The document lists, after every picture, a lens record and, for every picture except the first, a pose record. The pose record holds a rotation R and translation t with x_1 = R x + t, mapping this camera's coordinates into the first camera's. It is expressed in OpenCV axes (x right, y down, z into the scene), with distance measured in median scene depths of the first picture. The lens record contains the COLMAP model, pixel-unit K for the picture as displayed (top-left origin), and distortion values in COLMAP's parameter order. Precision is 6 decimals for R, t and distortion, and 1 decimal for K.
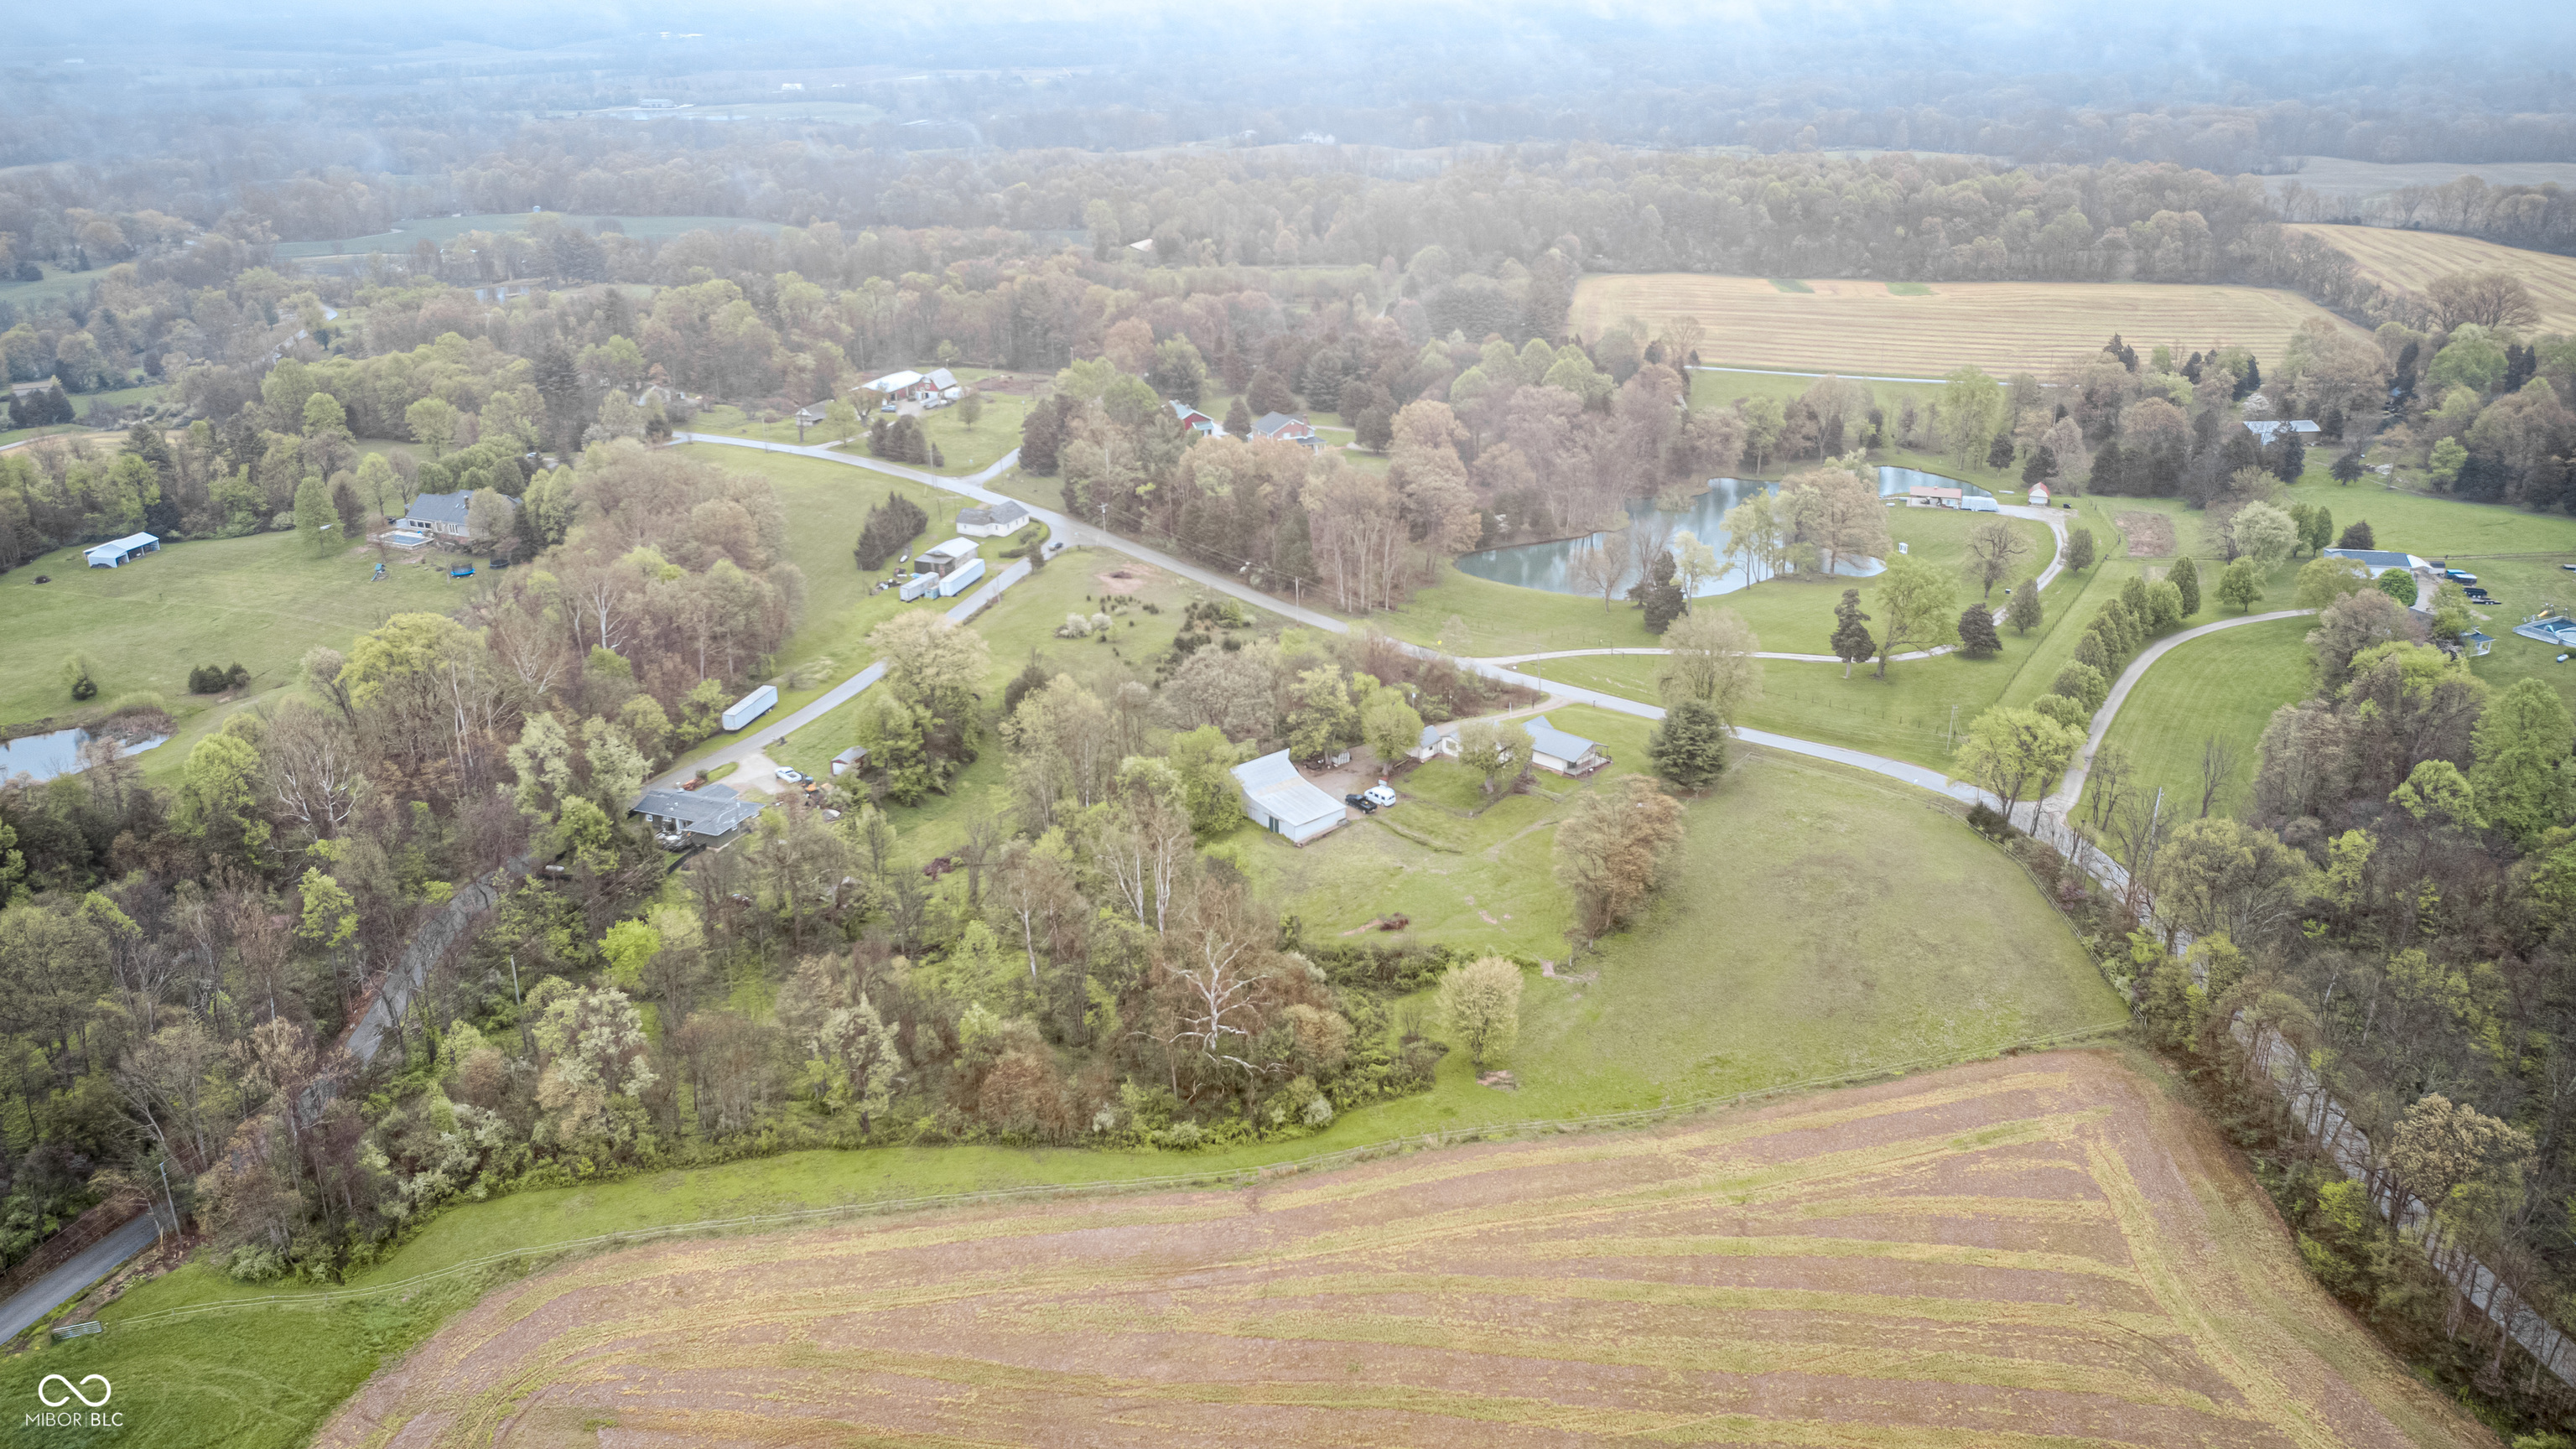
lens RADIAL K [[1983.4, 0, 1290.9], [0, 1983.4, 730.8], [0, 0, 1]] dist [-0.020241, 0.007783]
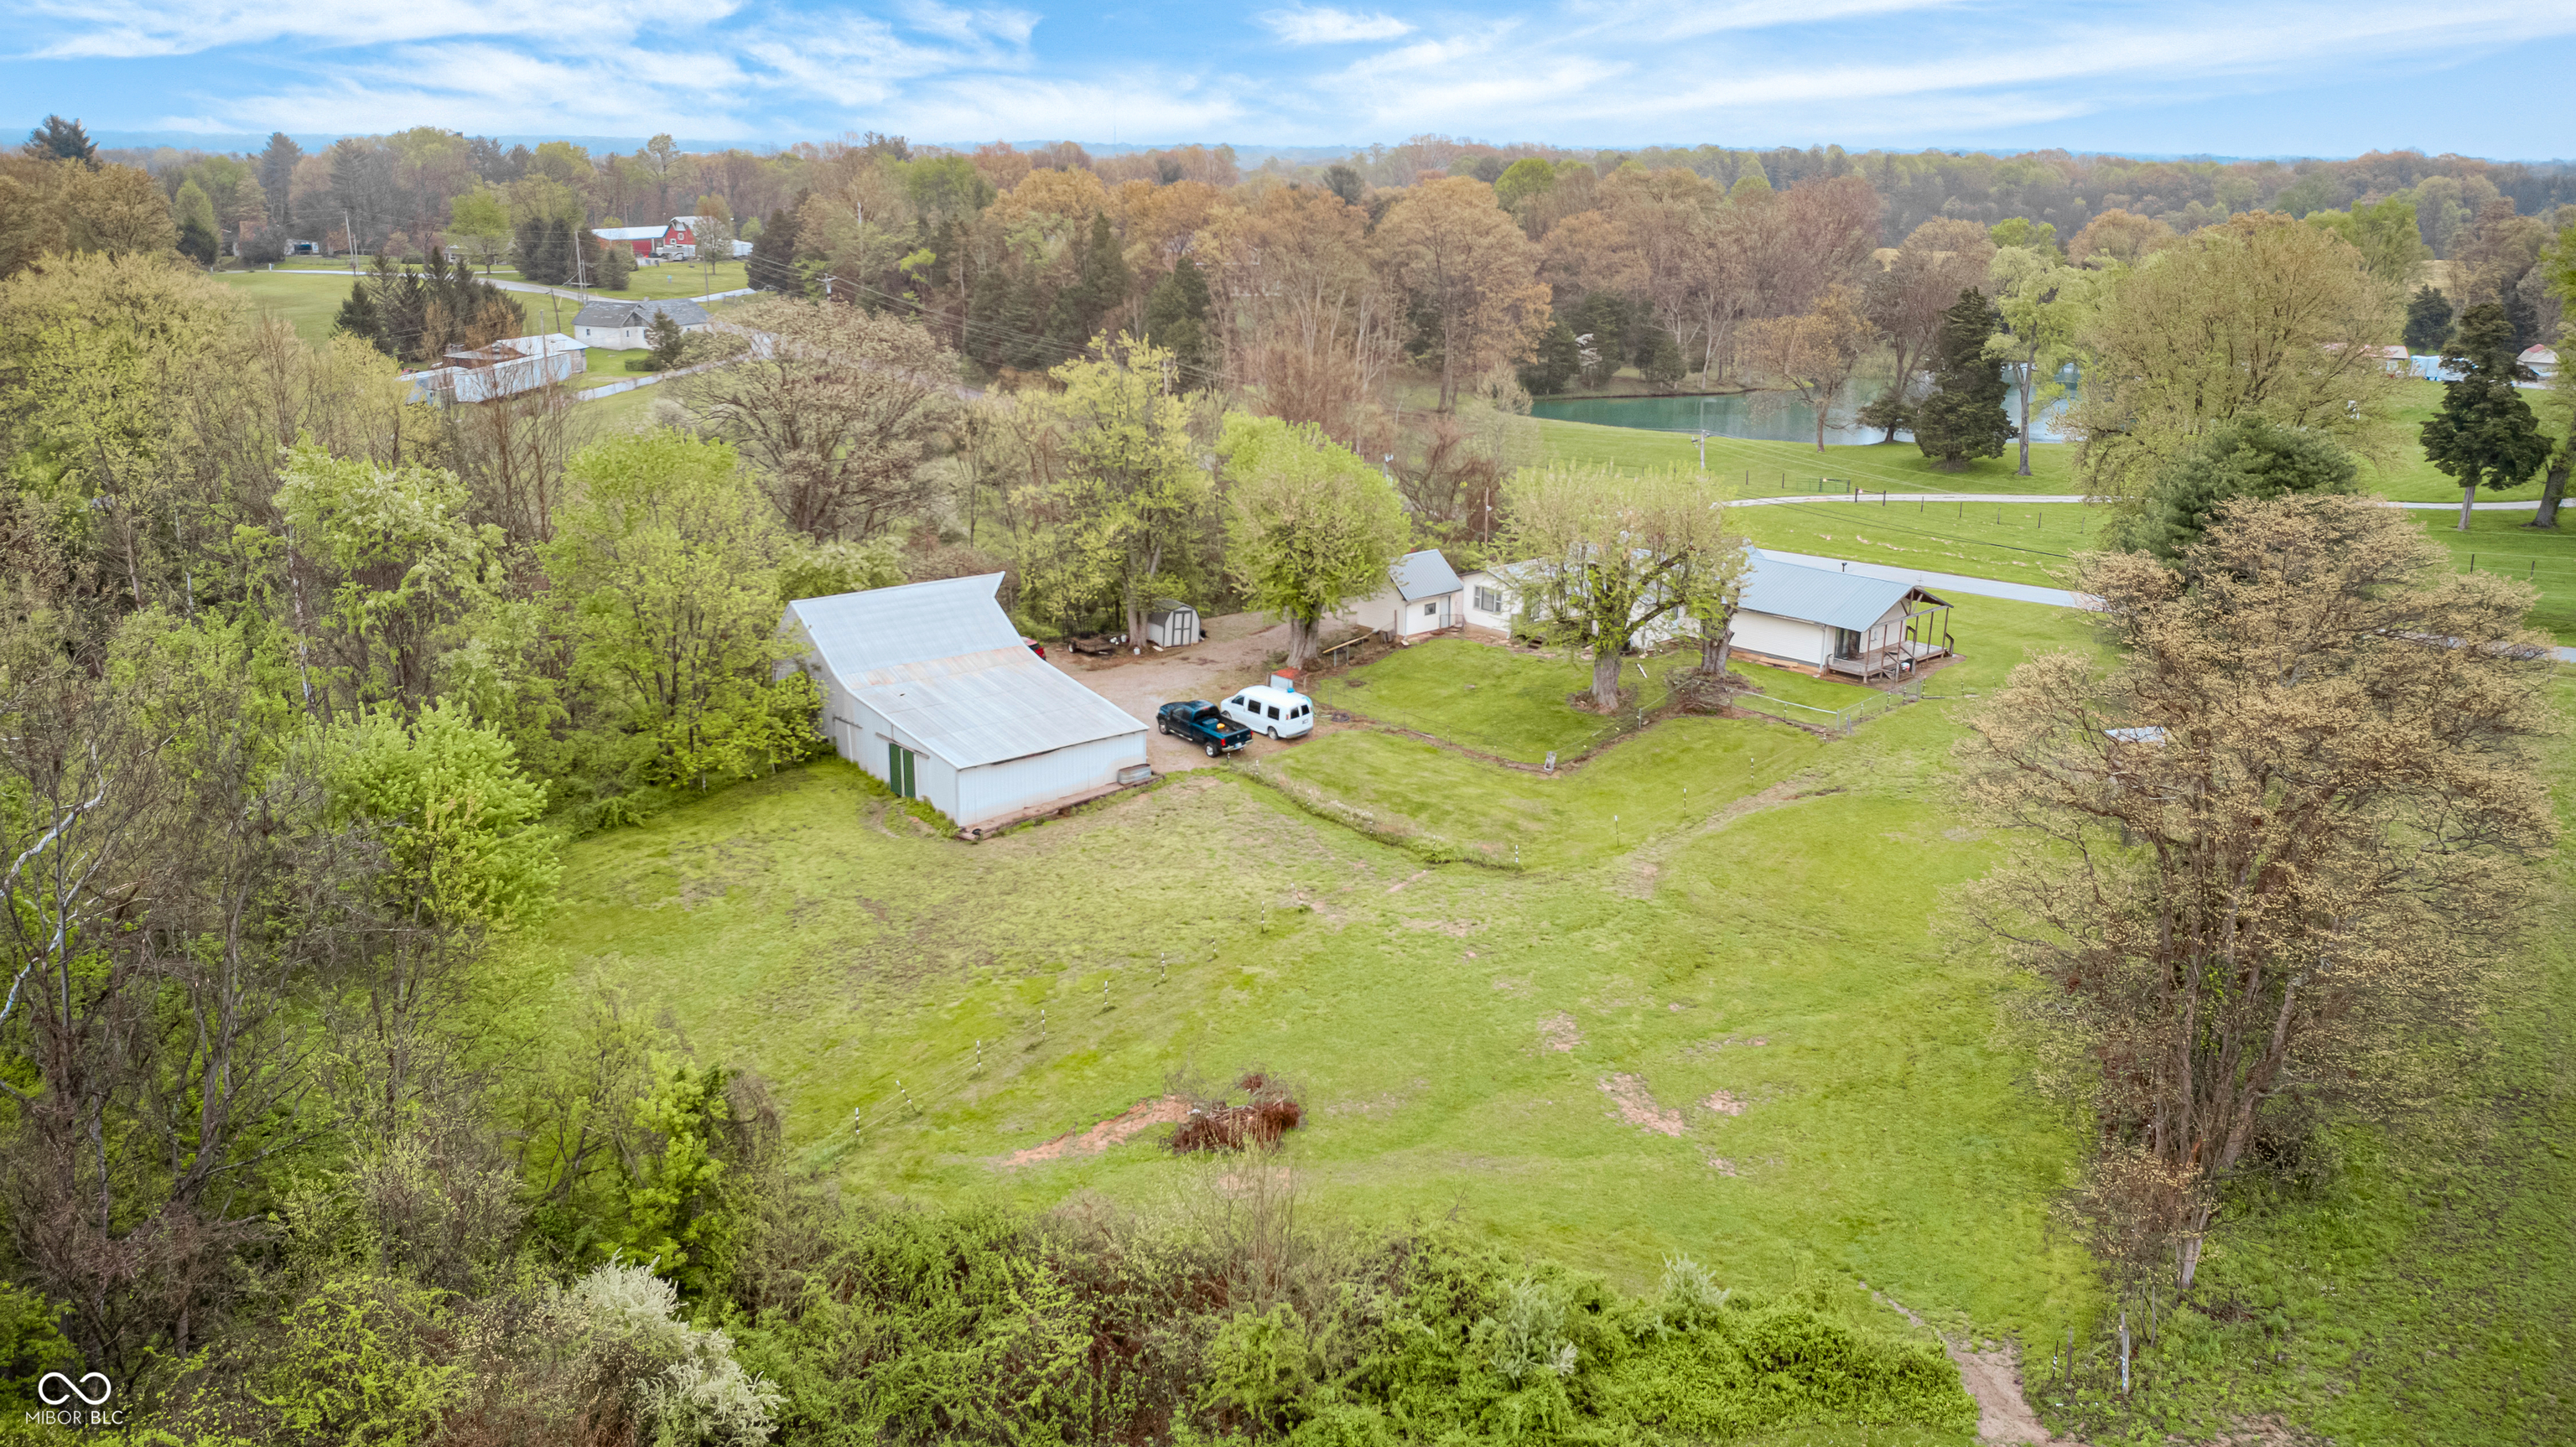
lens RADIAL K [[1983.2, 0, 1291.6], [0, 1983.2, 719.9], [0, 0, 1]] dist [-0.020241, 0.007783]
pose [[0.999456, 0.030059, -0.013537, 0.051170], [-0.031143, 0.995572, -0.088693, 0.060095], [0.010811, 0.089066, 0.995967, 0.648113]]
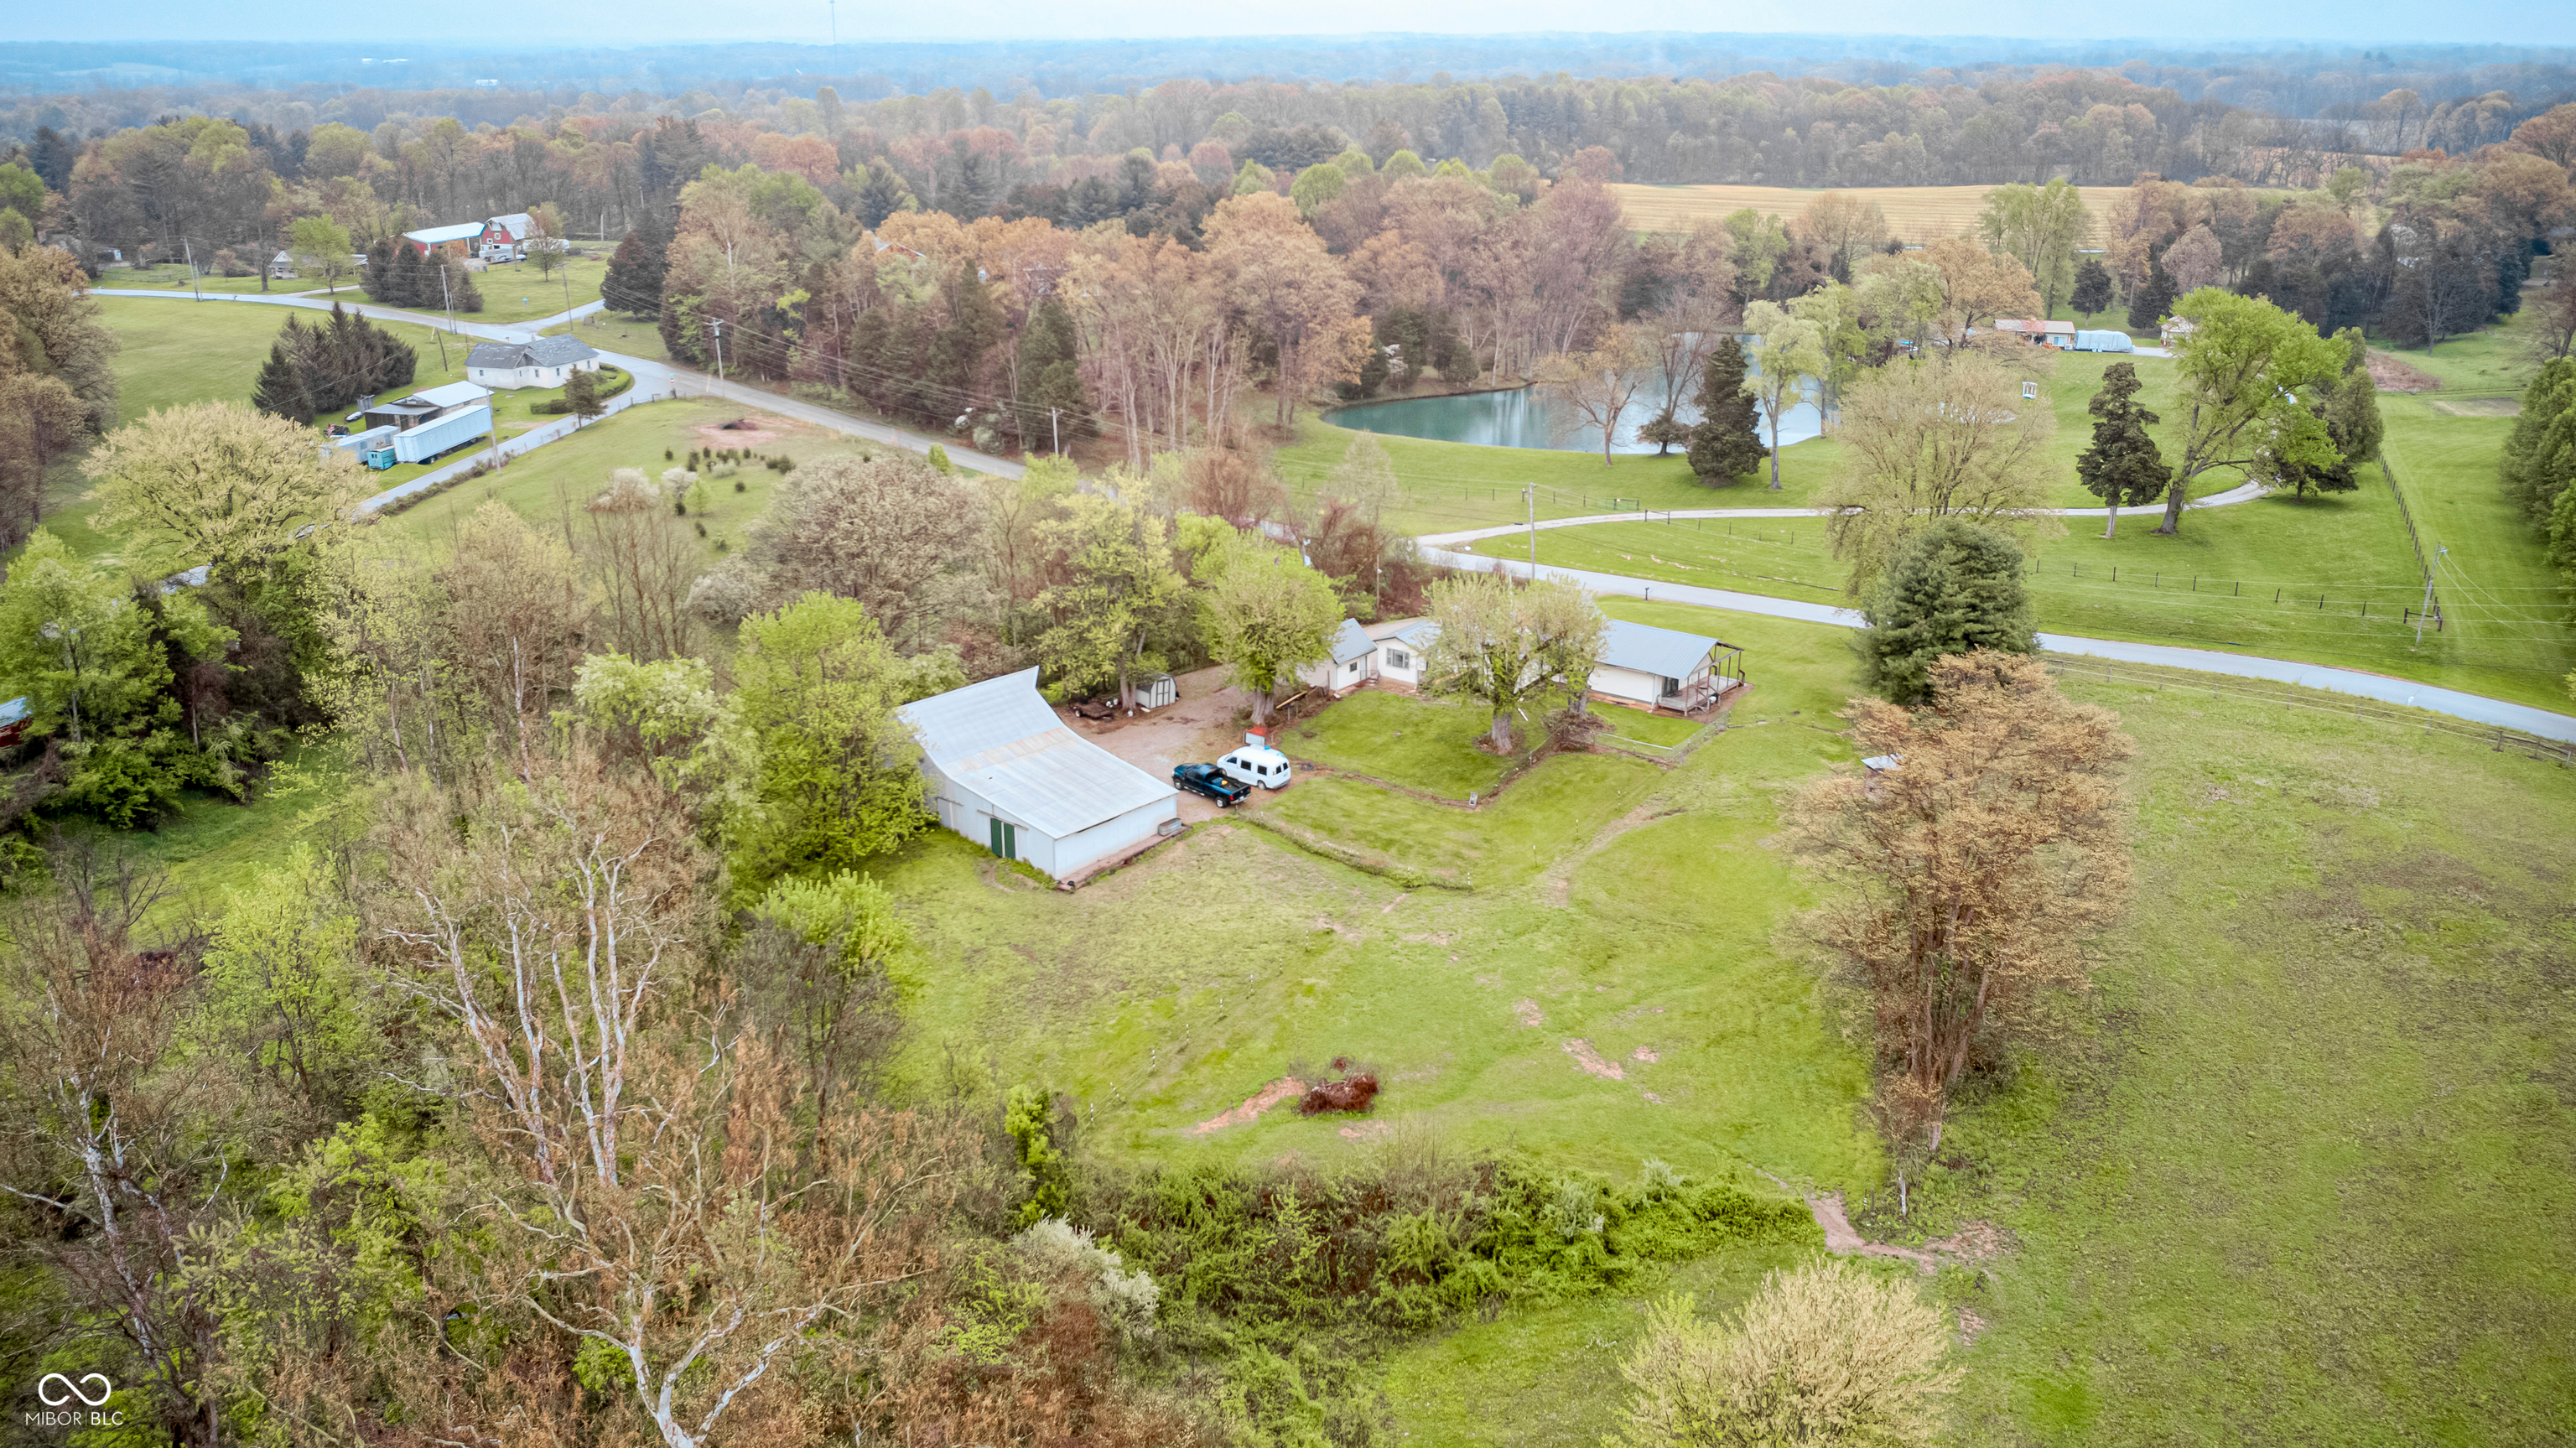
lens RADIAL K [[1983.3, 0, 1291.5], [0, 1983.3, 724.4], [0, 0, 1]] dist [-0.020241, 0.007783]
pose [[0.993187, -0.026609, 0.113450, 0.004502], [0.030551, 0.998983, -0.033157, 0.036484], [-0.112452, 0.036397, 0.992990, 0.546993]]
